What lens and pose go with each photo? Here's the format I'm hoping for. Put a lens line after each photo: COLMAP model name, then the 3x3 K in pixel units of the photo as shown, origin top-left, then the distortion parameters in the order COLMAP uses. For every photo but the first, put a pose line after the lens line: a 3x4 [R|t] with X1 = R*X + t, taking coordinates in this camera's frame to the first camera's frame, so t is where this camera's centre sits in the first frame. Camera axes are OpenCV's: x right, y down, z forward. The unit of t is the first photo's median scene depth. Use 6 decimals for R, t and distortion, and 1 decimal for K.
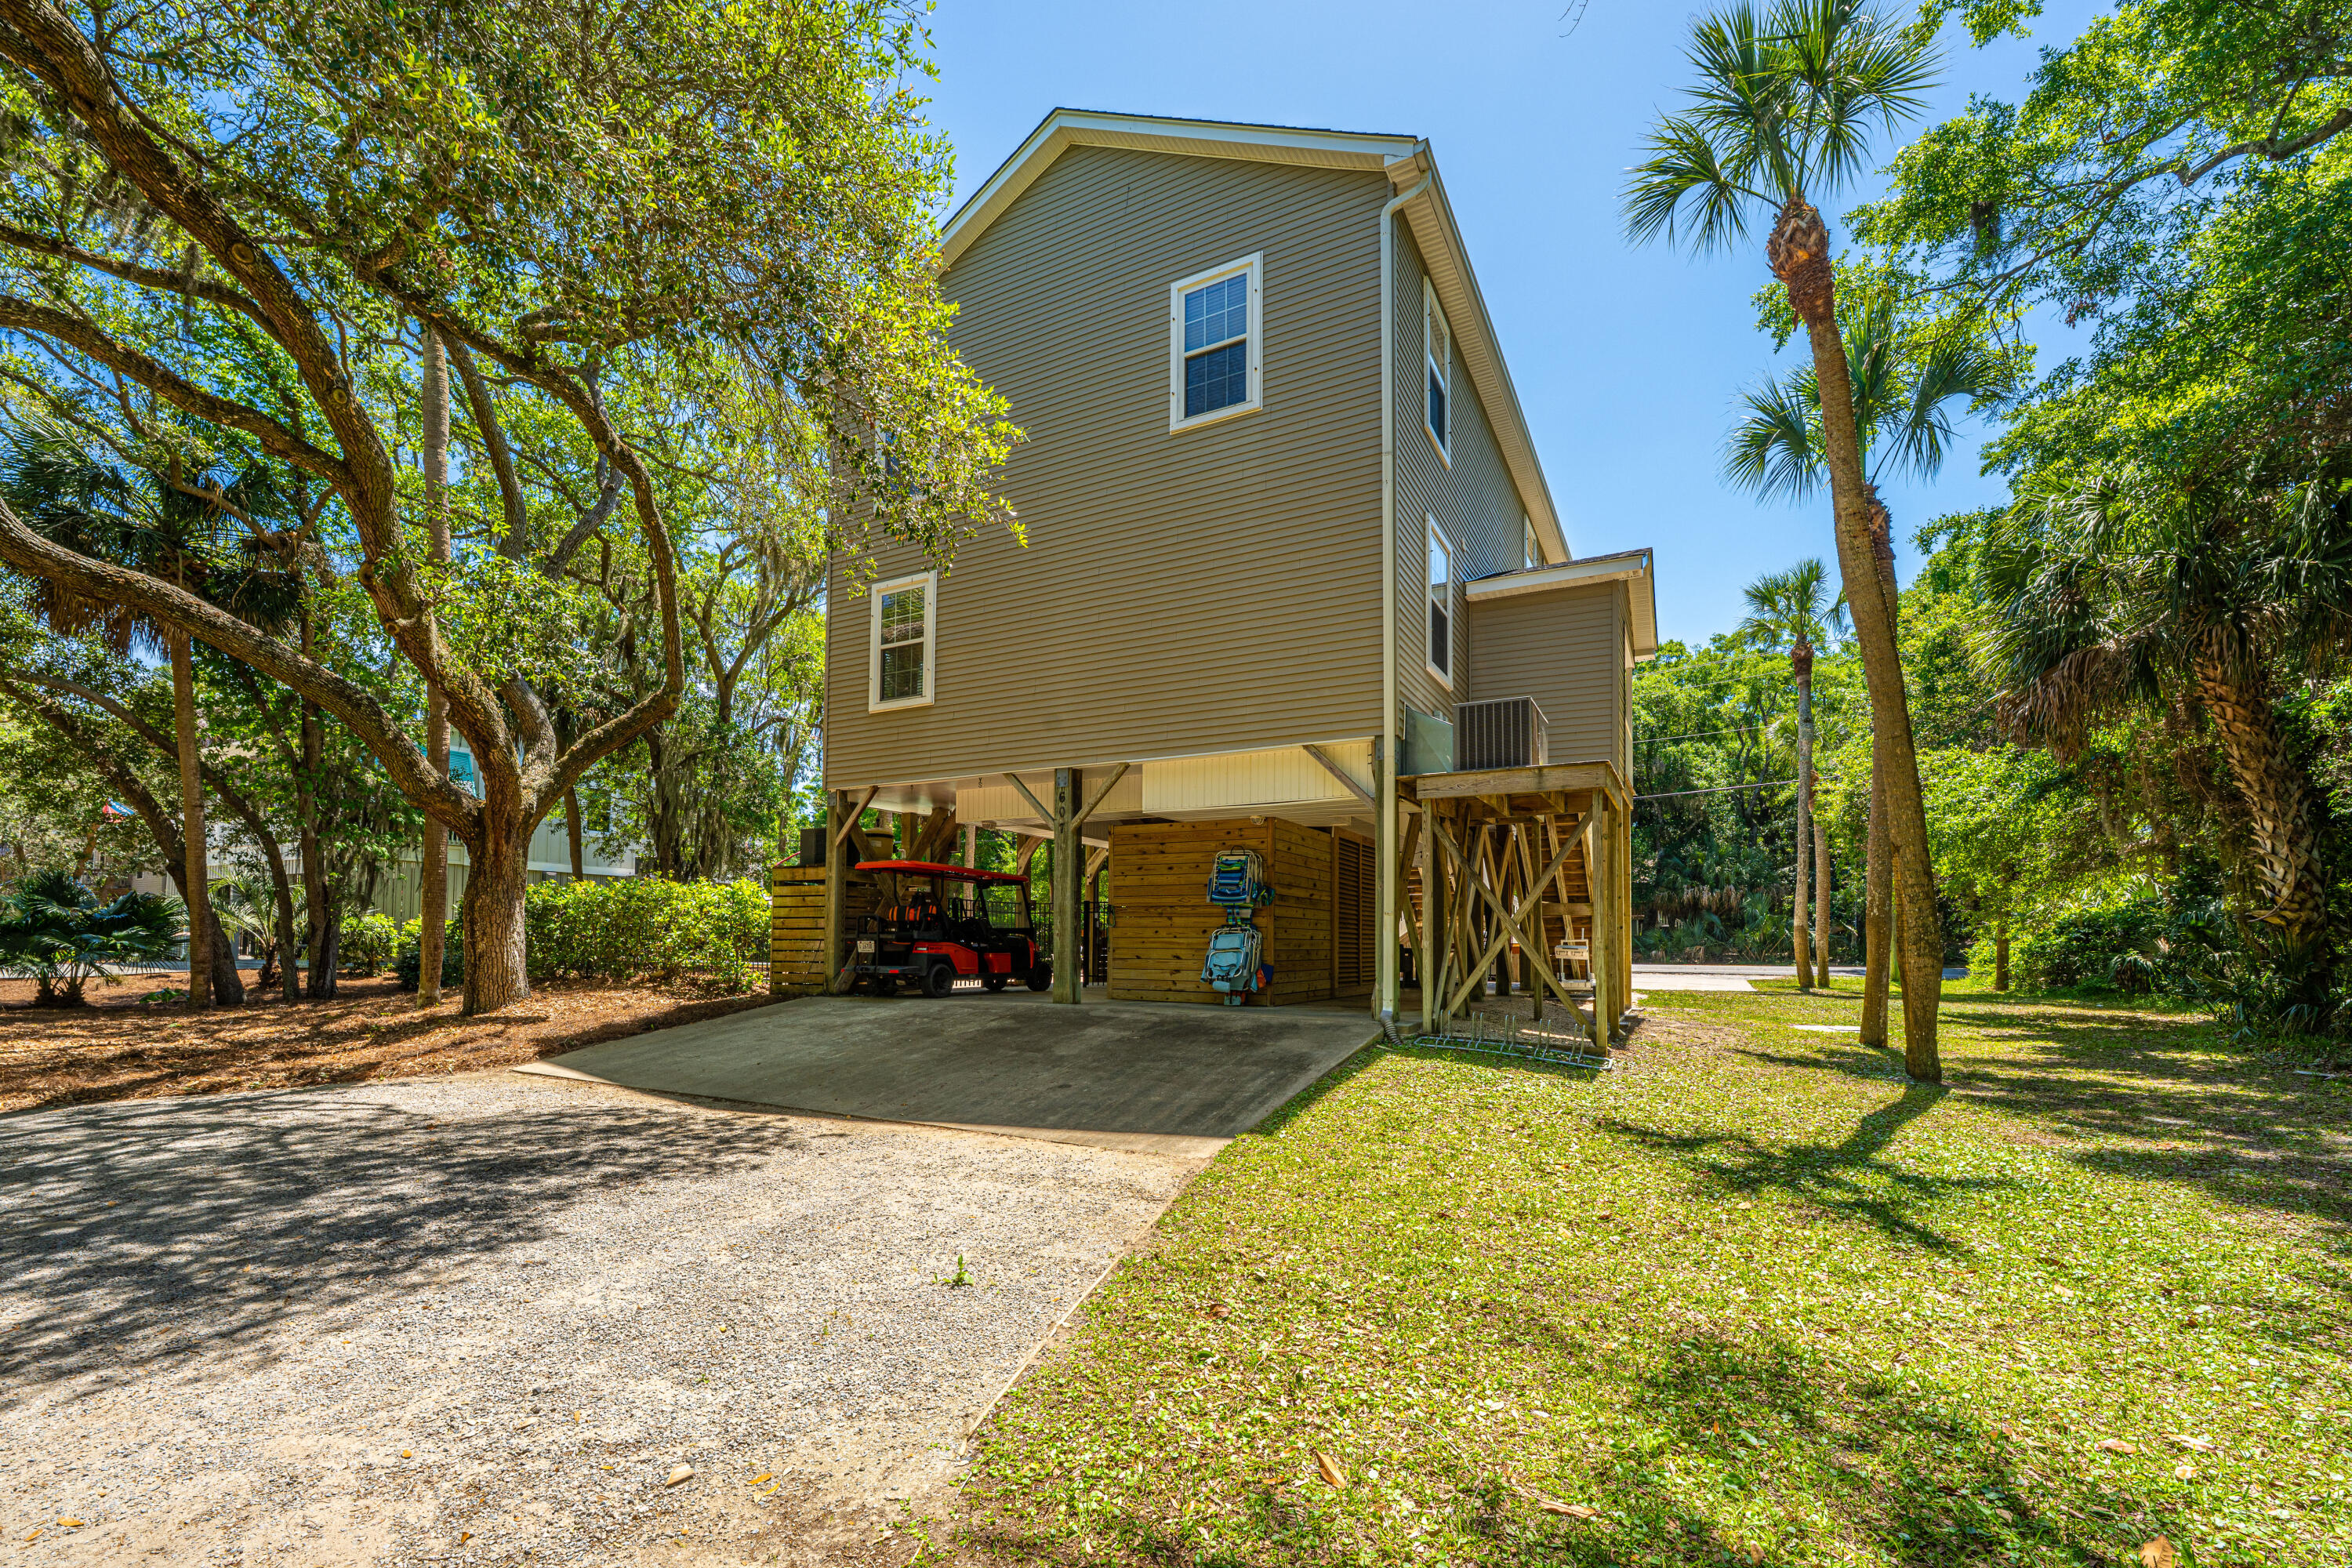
lens RADIAL K [[968.6, 0, 1159.9], [0, 968.6, 906.5], [0, 0, 1]] dist [0.001320, 0.000023]
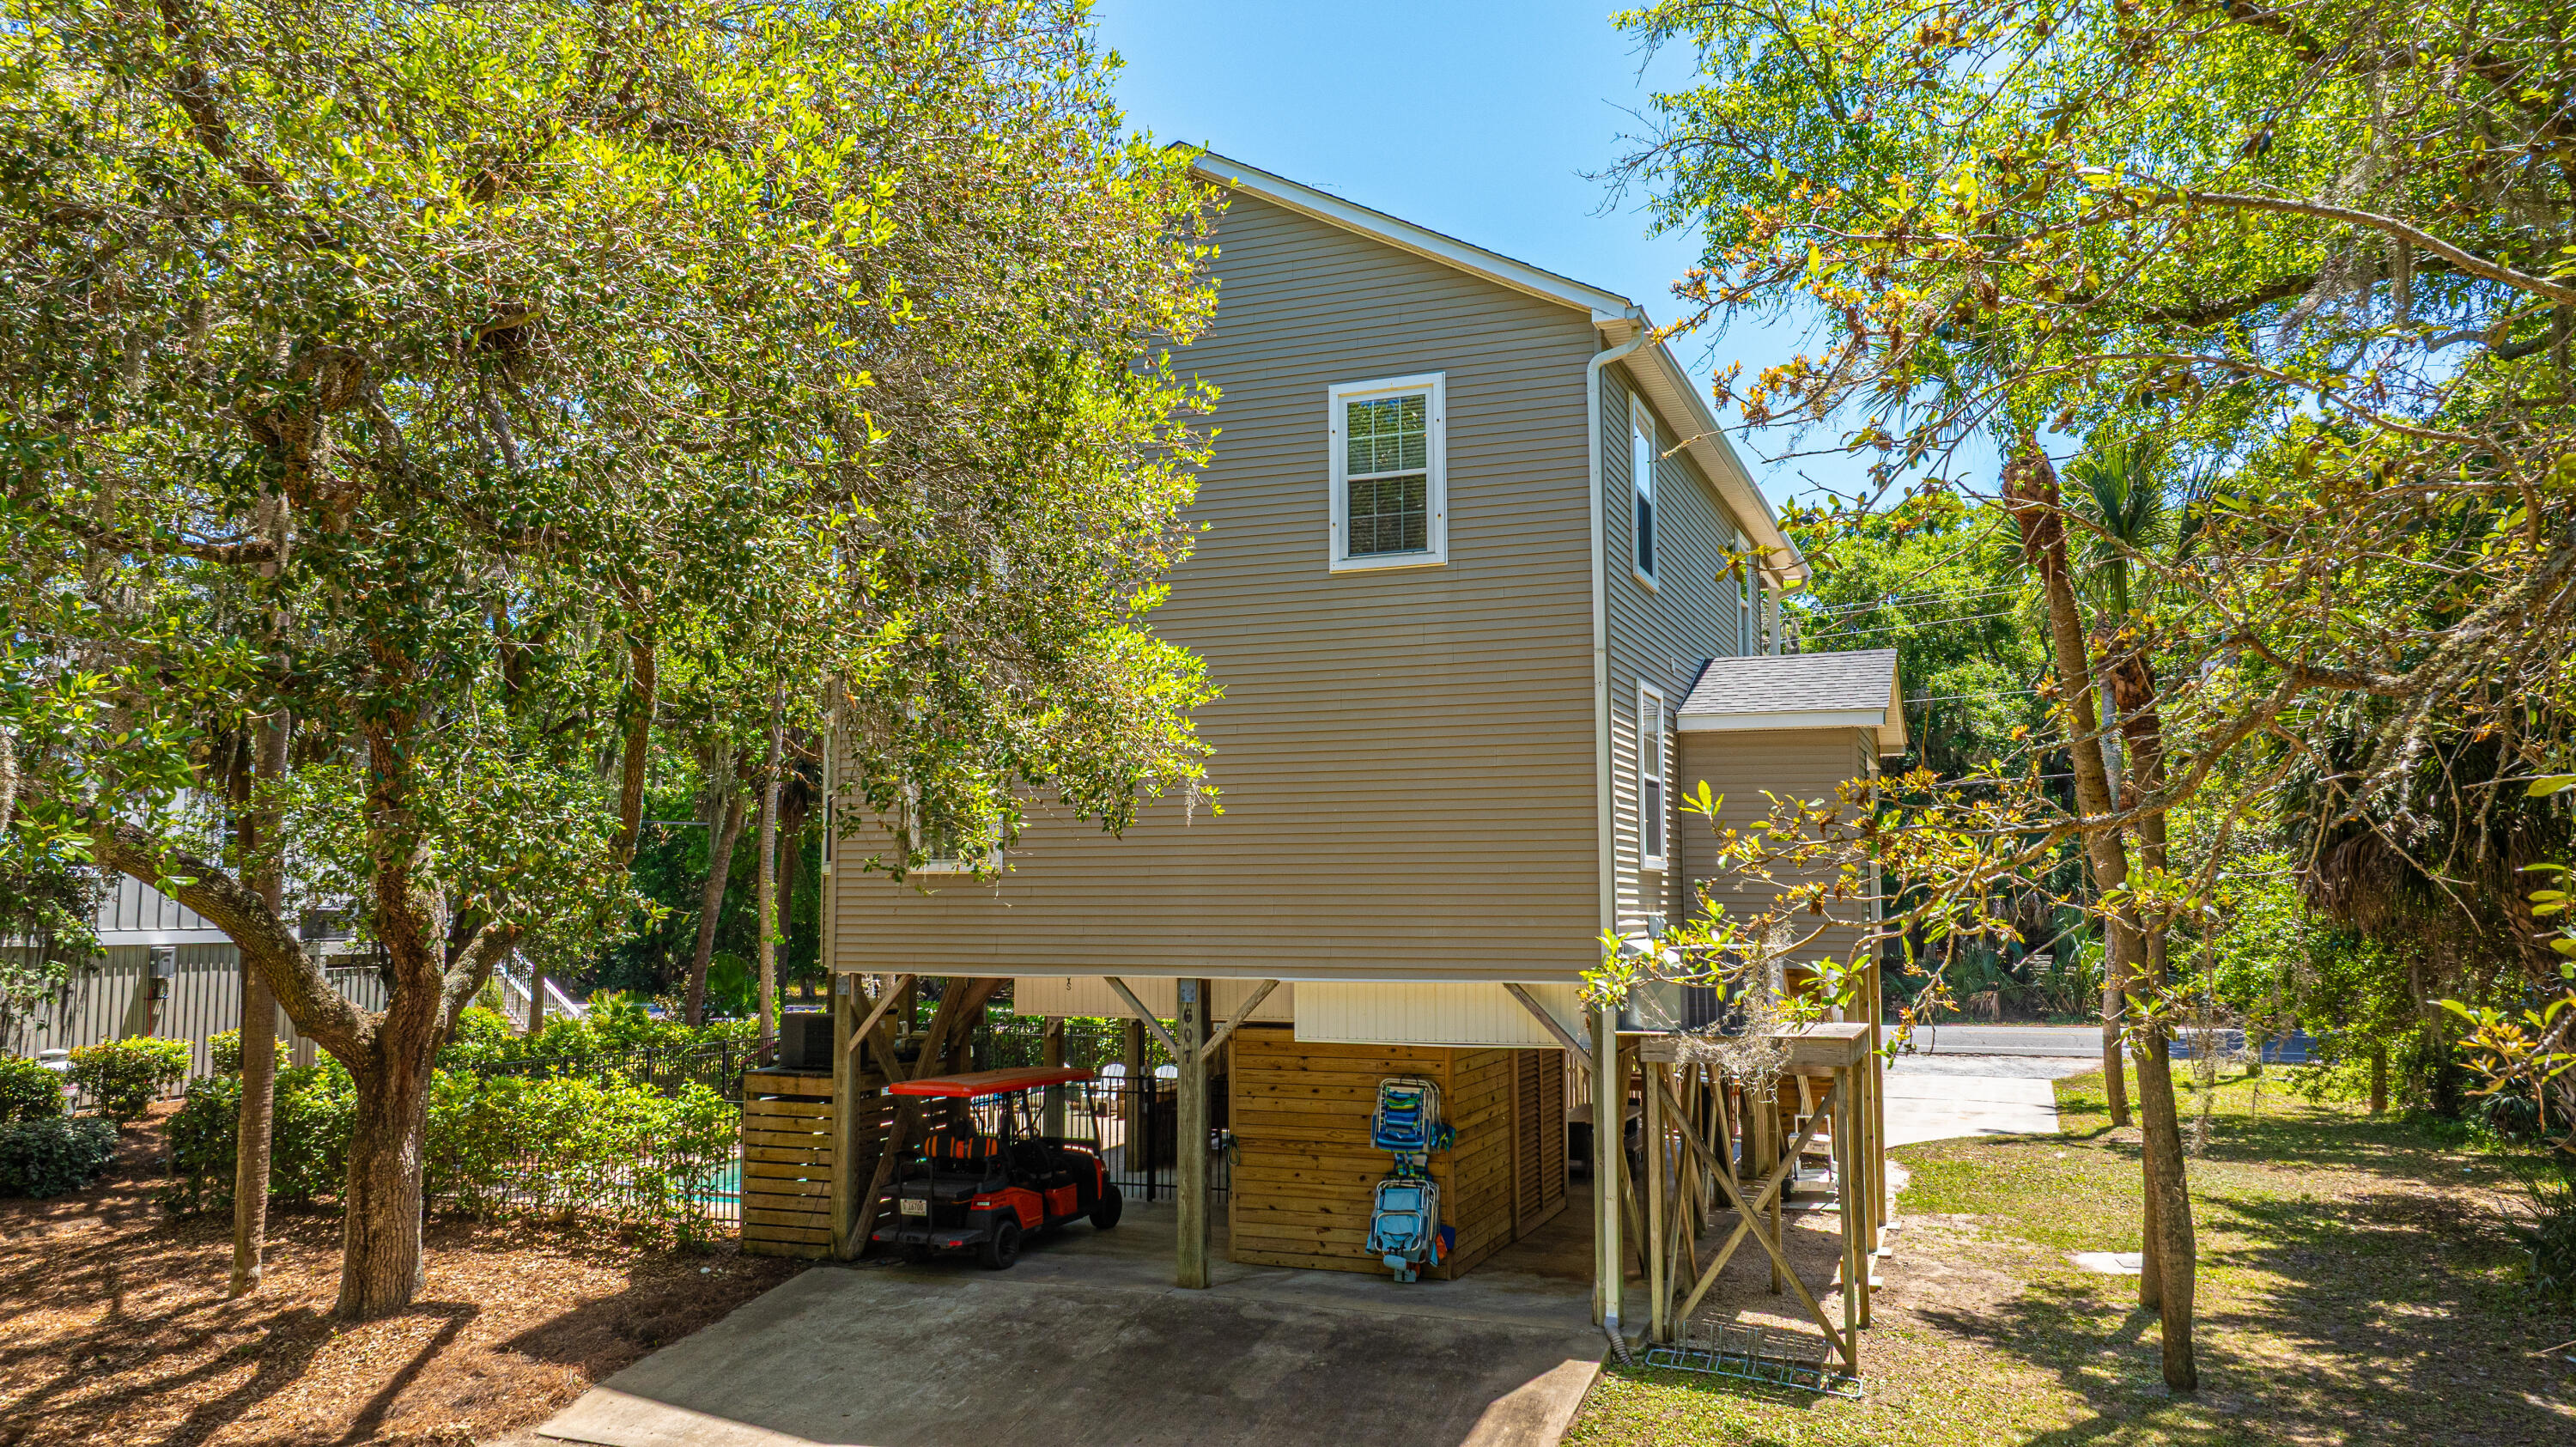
lens RADIAL K [[1786.3, 0, 1295.8], [0, 1786.3, 720.5], [0, 0, 1]] dist [-0.032188, 0.028287]
pose [[0.991542, 0.006289, 0.129631, -0.211198], [0.002201, 0.997867, -0.065247, -0.268001], [-0.129765, 0.064980, 0.989413, -0.466745]]
